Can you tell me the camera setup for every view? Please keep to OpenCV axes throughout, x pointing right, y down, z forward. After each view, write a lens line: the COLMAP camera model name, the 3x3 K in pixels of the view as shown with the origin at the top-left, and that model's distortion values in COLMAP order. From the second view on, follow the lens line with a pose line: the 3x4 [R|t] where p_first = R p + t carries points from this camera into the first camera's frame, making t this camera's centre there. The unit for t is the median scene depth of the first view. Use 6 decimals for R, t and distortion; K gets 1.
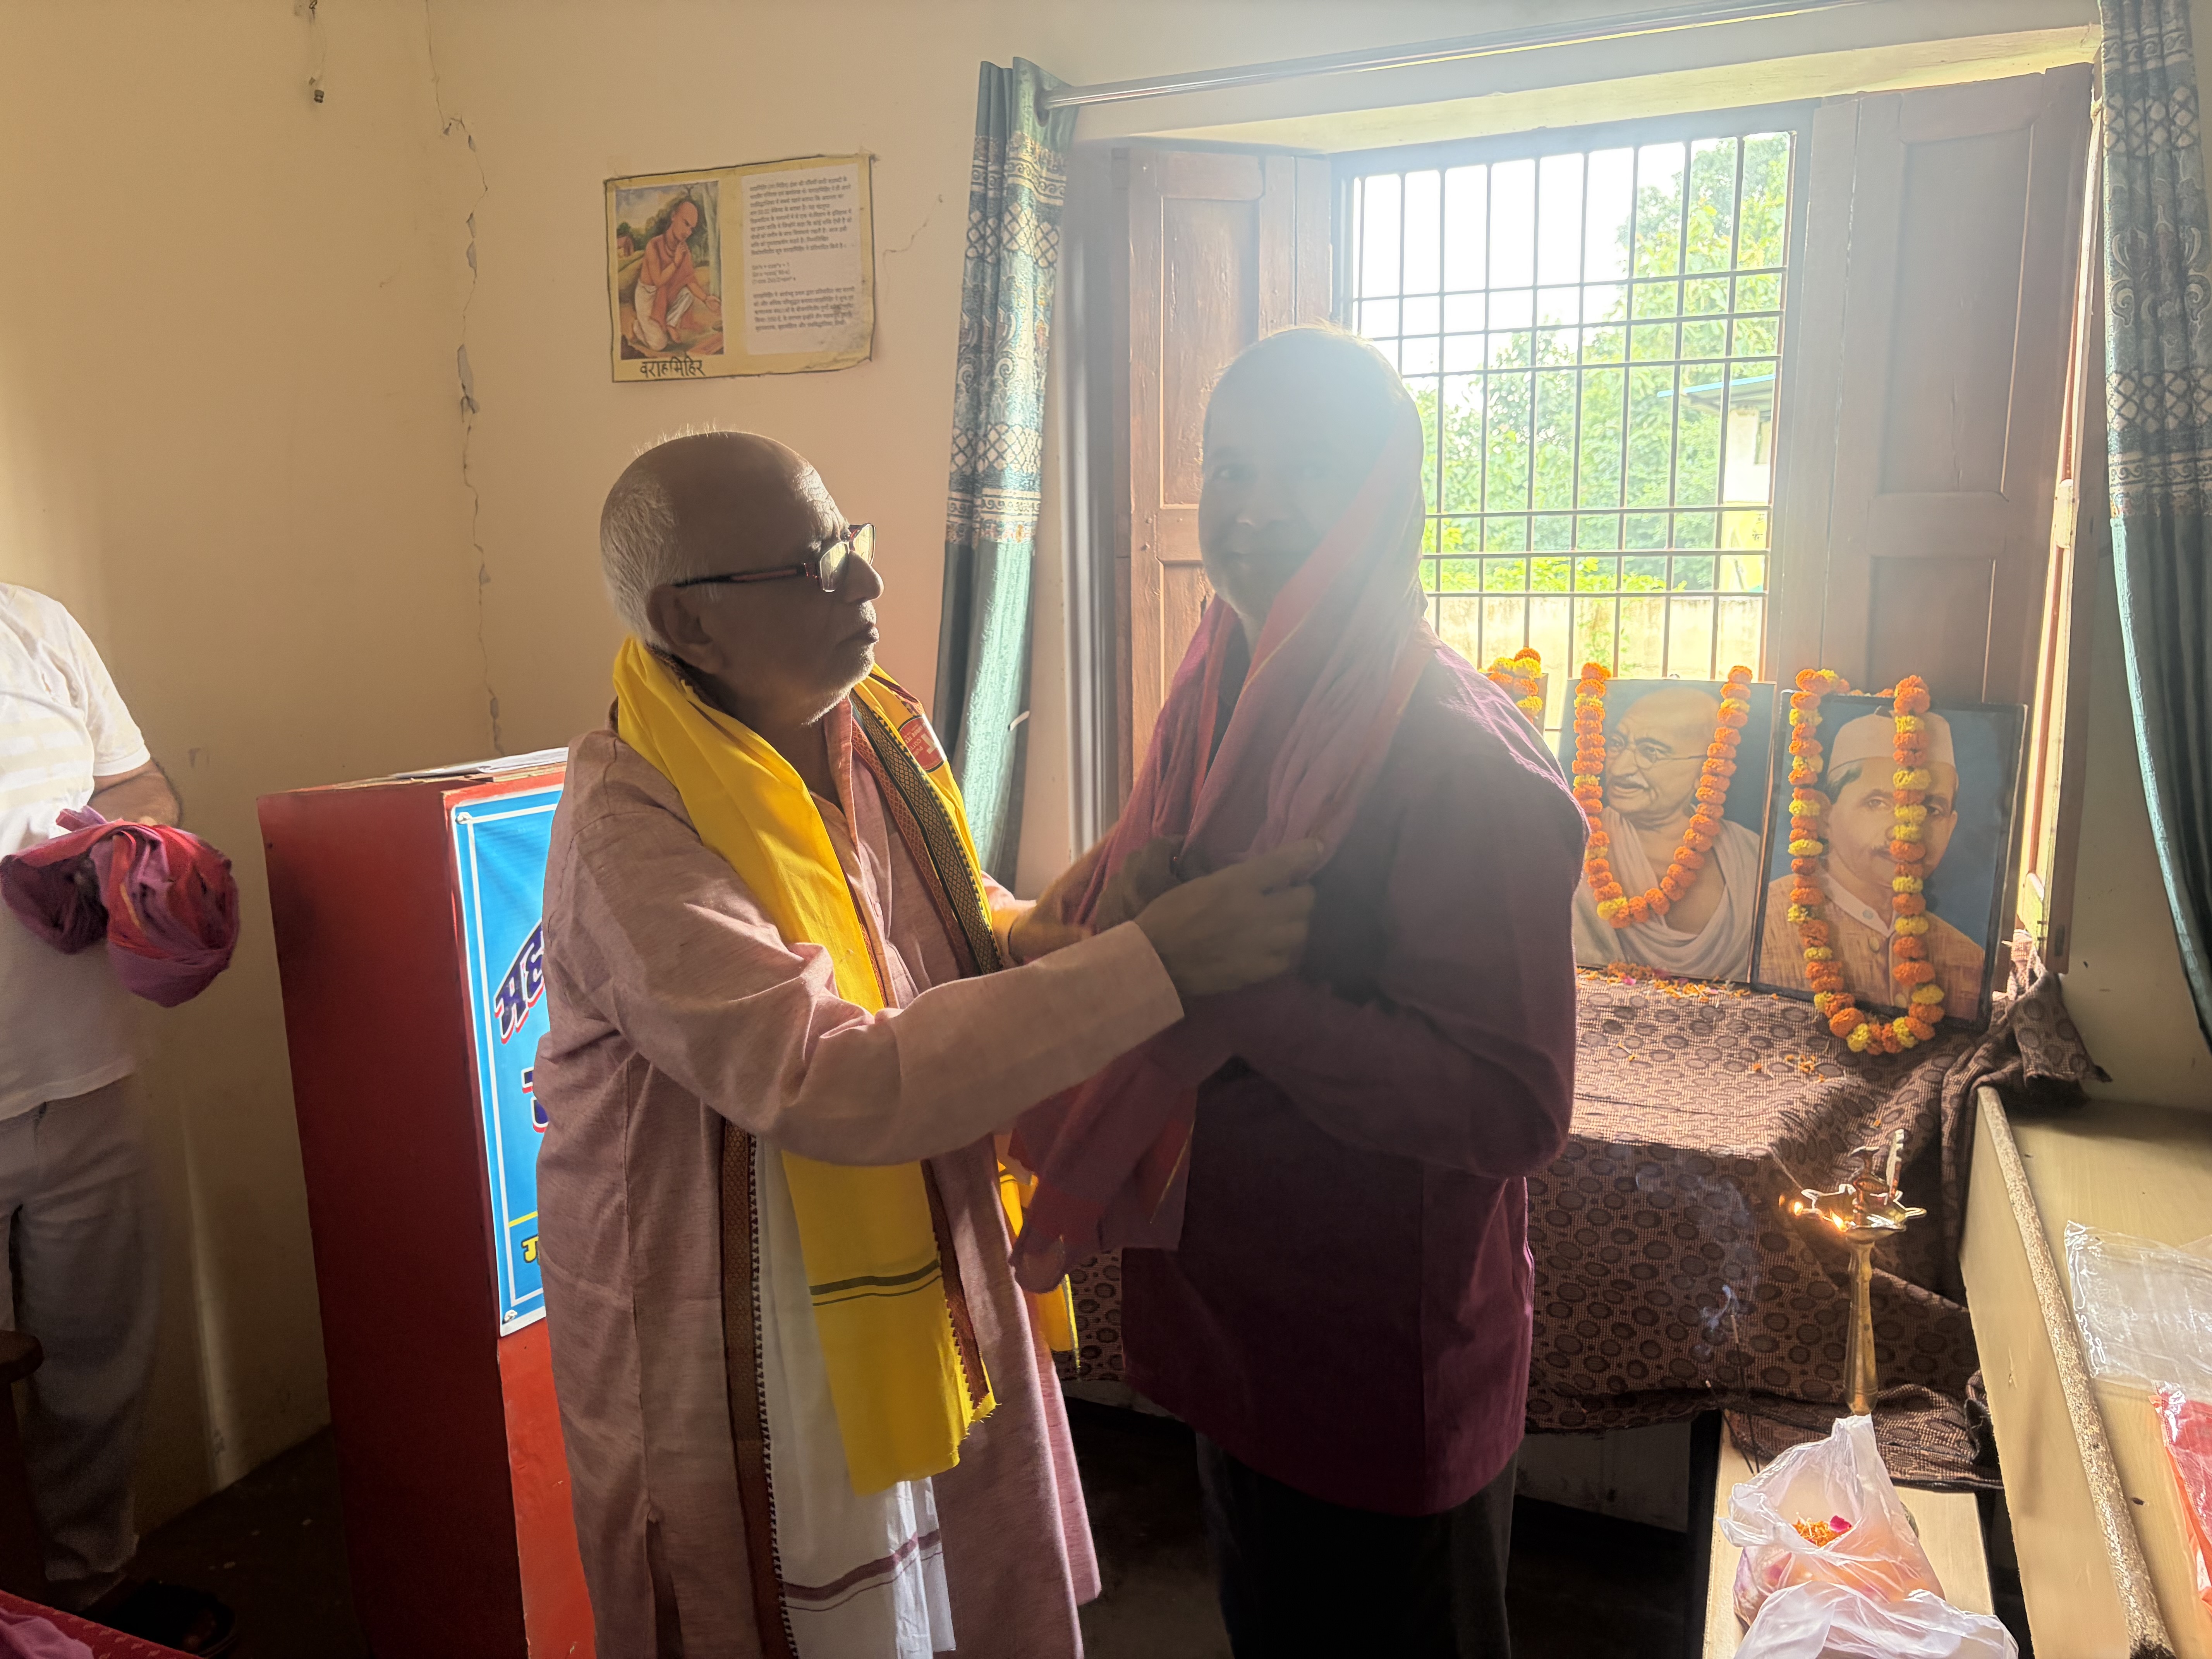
lens RADIAL K [[1678.7, 0, 1075.0], [0, 1678.7, 833.4], [0, 0, 1]] dist [0.039404, -0.037711]
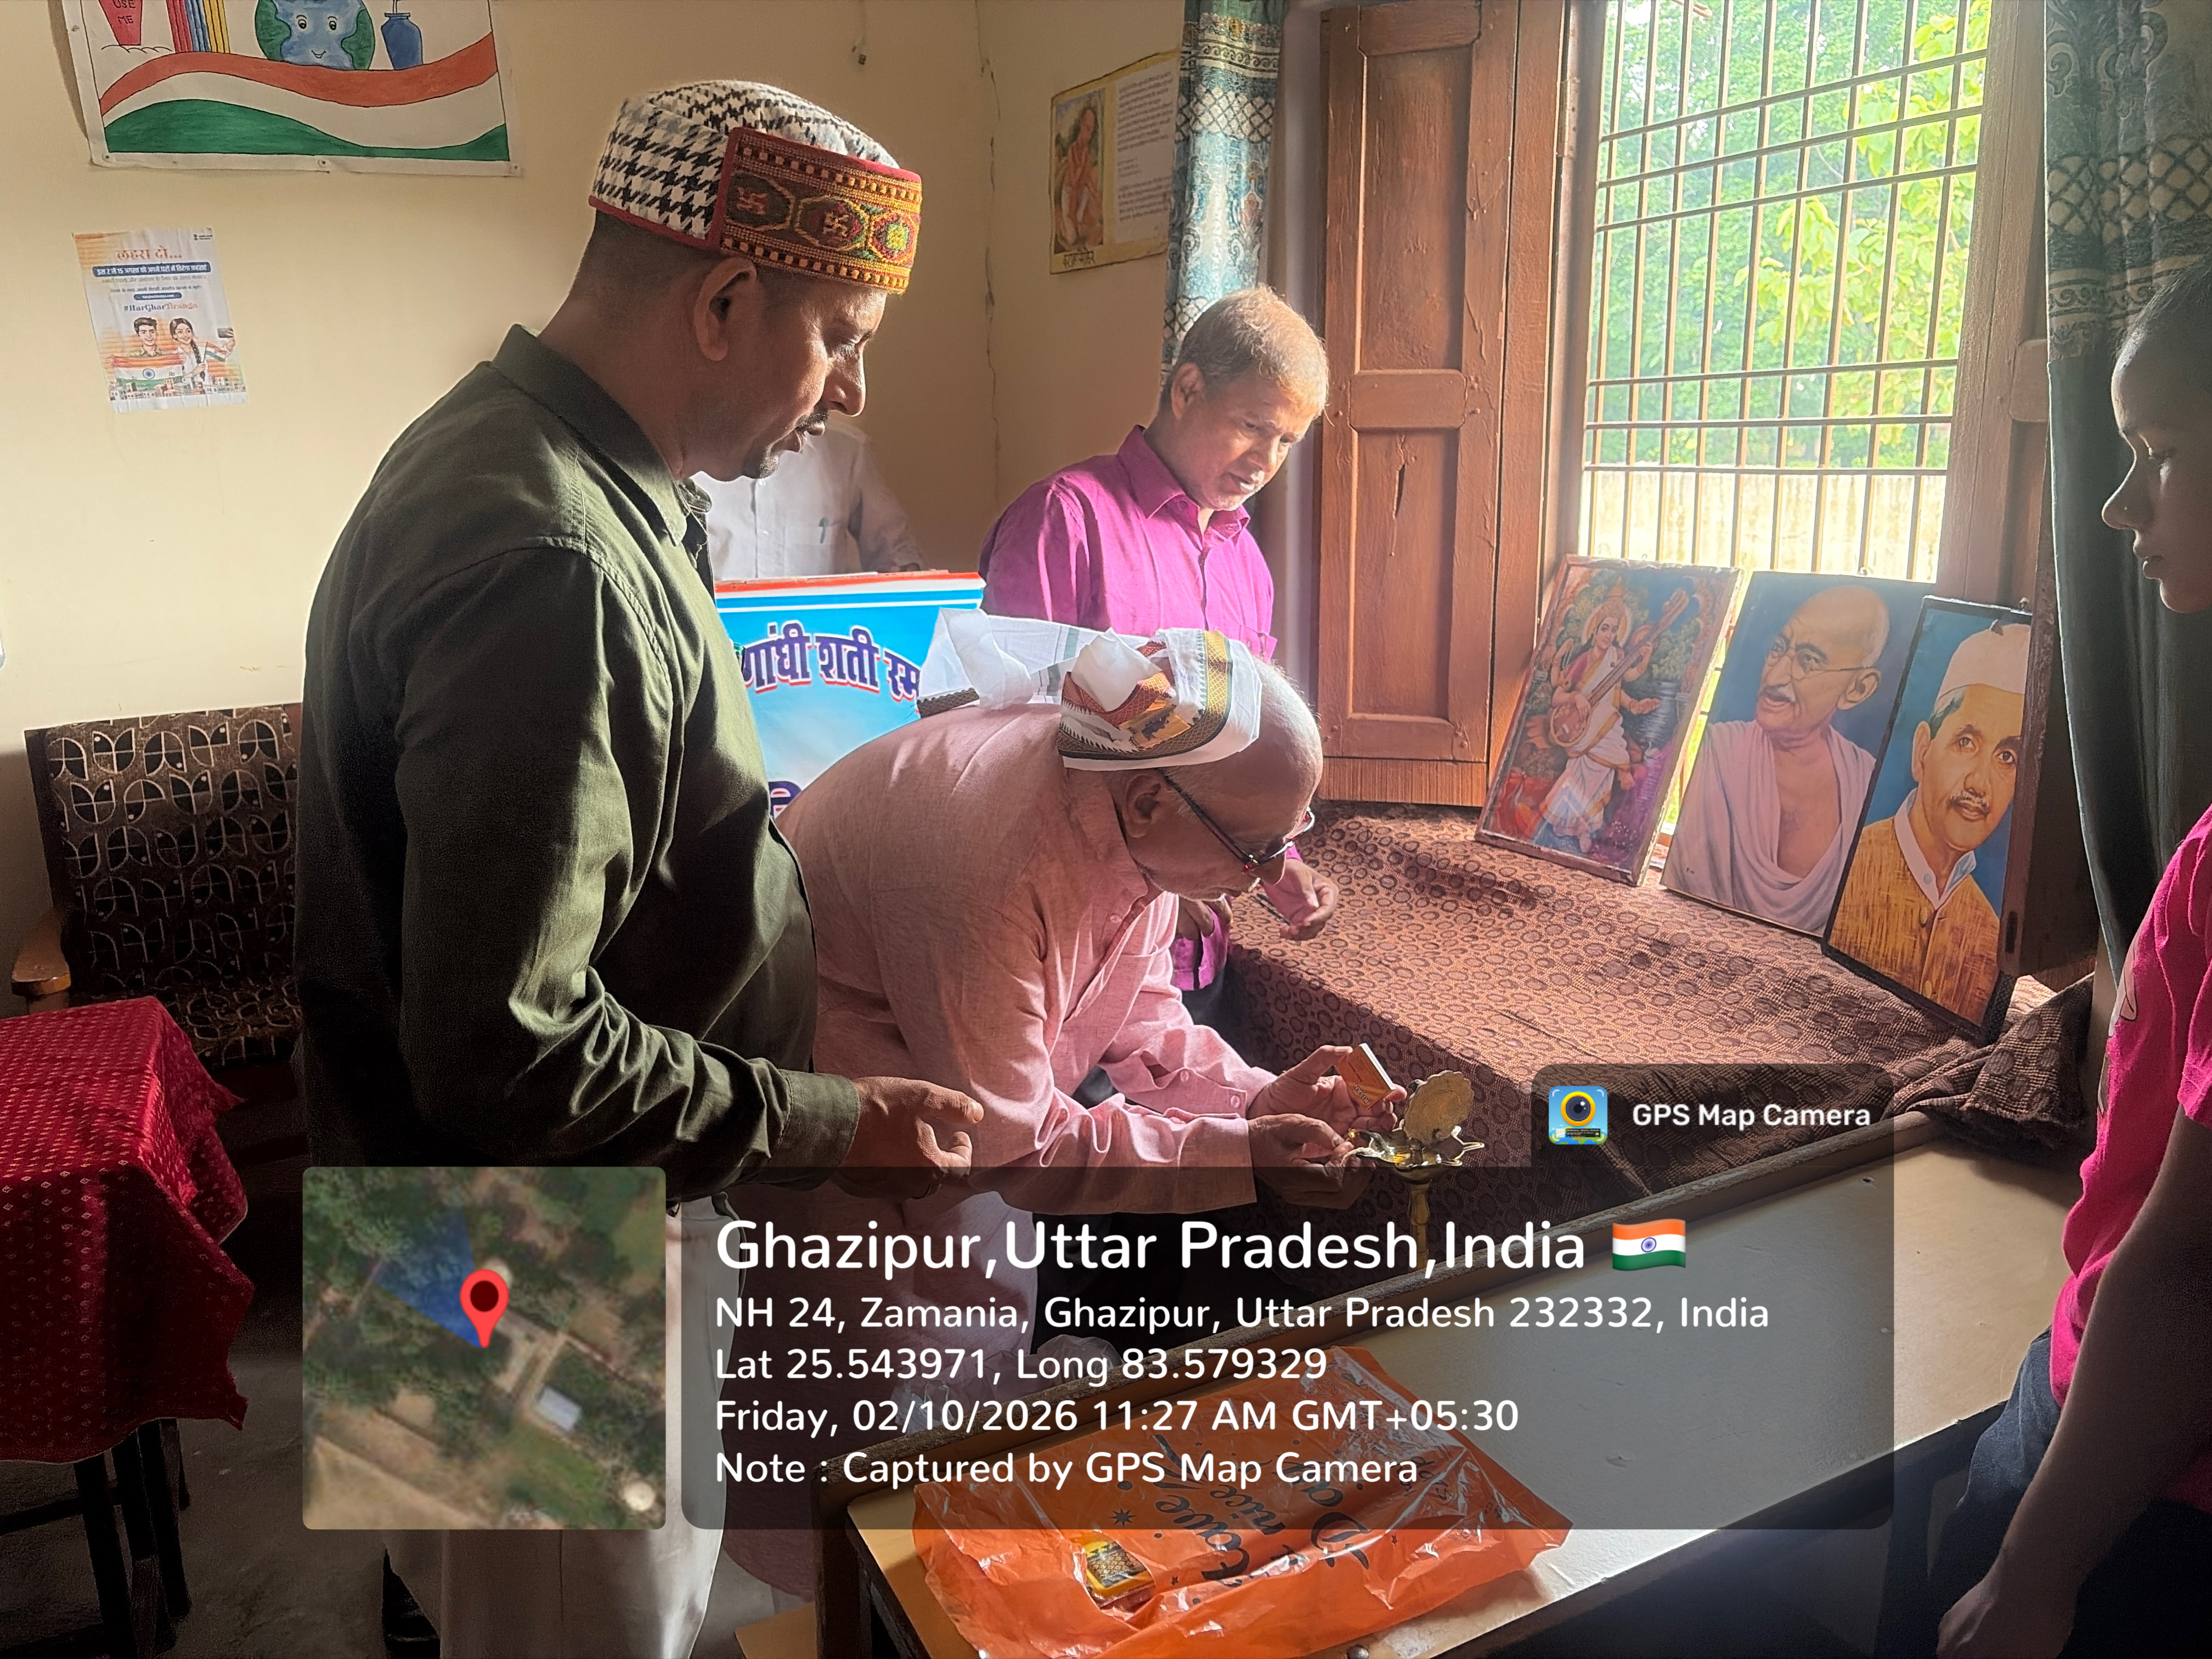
lens RADIAL K [[1678.7, 0, 1105.4], [0, 1678.7, 834.8], [0, 0, 1]] dist [0.039404, -0.037711]
pose [[0.777016, 0.149863, -0.611382, 0.597792], [-0.106579, 0.988545, 0.106861, -0.014950], [0.620393, -0.017872, 0.784088, 0.117464]]
